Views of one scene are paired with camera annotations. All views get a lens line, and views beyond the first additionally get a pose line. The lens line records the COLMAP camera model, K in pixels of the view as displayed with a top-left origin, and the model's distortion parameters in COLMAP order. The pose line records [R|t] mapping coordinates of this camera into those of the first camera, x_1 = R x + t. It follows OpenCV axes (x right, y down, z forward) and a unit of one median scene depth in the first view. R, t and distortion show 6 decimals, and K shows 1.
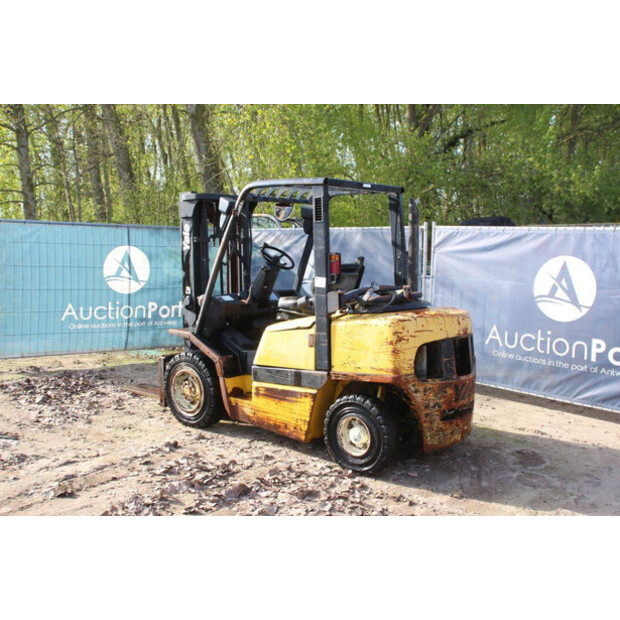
lens RADIAL K [[670.2, 0, 305.4], [0, 670.2, 315.2], [0, 0, 1]] dist [-0.002097, 0.000000]
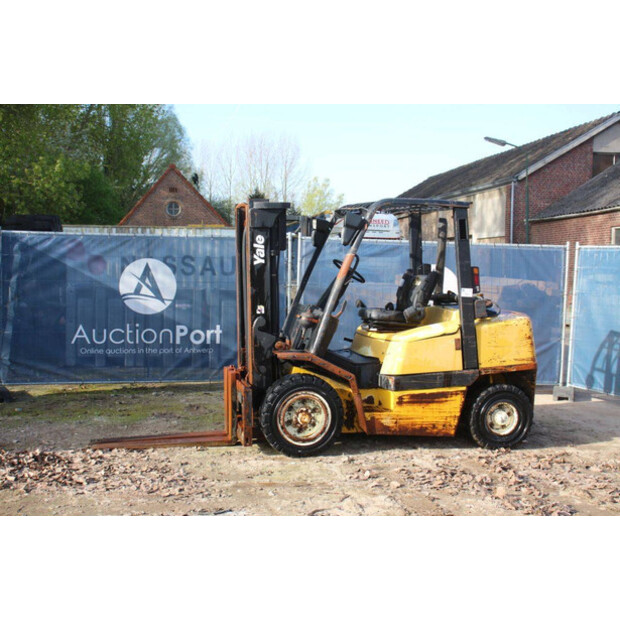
lens RADIAL K [[791.2, 0, 310.5], [0, 791.2, 310.9], [0, 0, 1]] dist [0.034976, 0.000000]
pose [[0.601017, -0.060451, 0.796947, -1.136135], [0.074082, 0.997056, 0.019761, -0.059687], [-0.795796, 0.047162, 0.603726, 0.366371]]
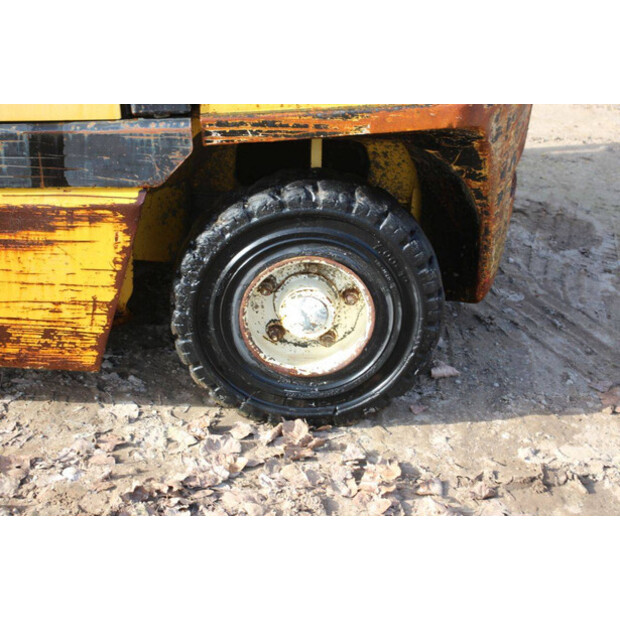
lens RADIAL K [[1306.4, 0, 312.9], [0, 1306.4, 312.5], [0, 0, 1]] dist [0.309986, 0.000000]
pose [[0.743983, -0.293946, 0.600071, -0.248814], [0.043109, 0.917287, 0.395887, -0.047443], [-0.666806, -0.268665, 0.695118, 0.535846]]
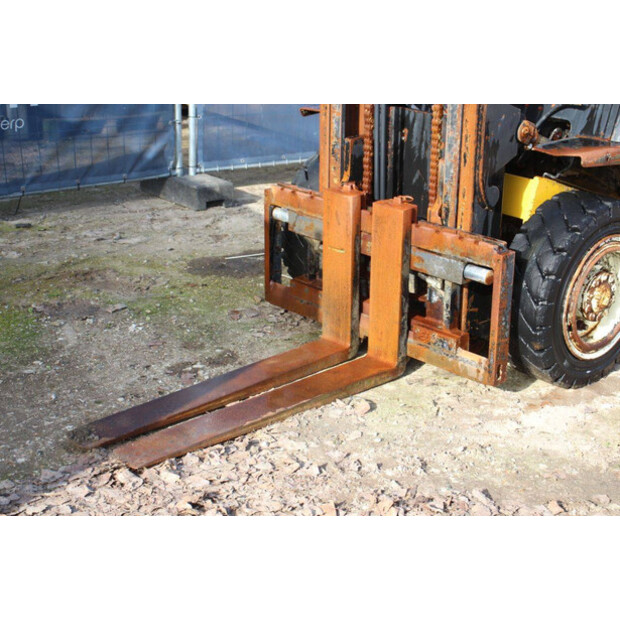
lens RADIAL K [[1168.0, 0, 325.8], [0, 1168.0, 309.4], [0, 0, 1]] dist [0.258457, 0.000000]
pose [[0.119826, -0.337724, 0.933587, -0.943305], [0.078656, 0.940635, 0.330179, -0.137363], [-0.989674, 0.033868, 0.139277, 1.177300]]
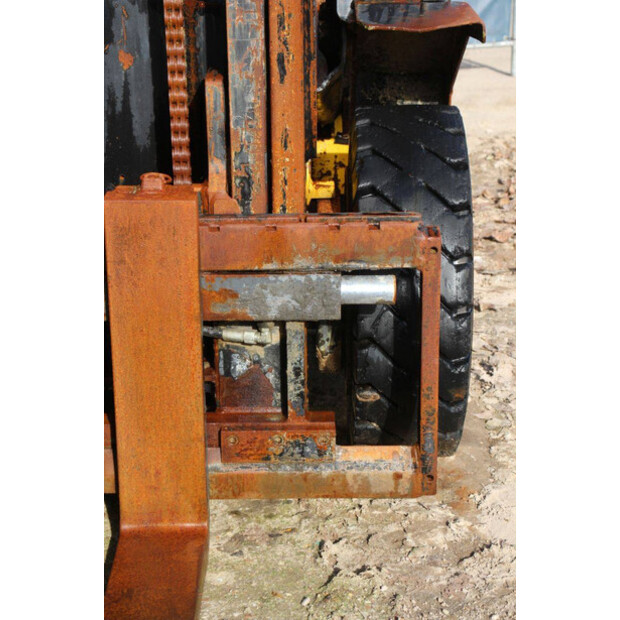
lens RADIAL K [[1464.0, 0, 304.3], [0, 1464.0, 309.3], [0, 0, 1]] dist [0.415391, 0.000000]
pose [[-0.625104, -0.256455, 0.737208, -0.614865], [0.084723, 0.916609, 0.390703, -0.089657], [-0.775929, 0.306689, -0.551249, 1.416222]]
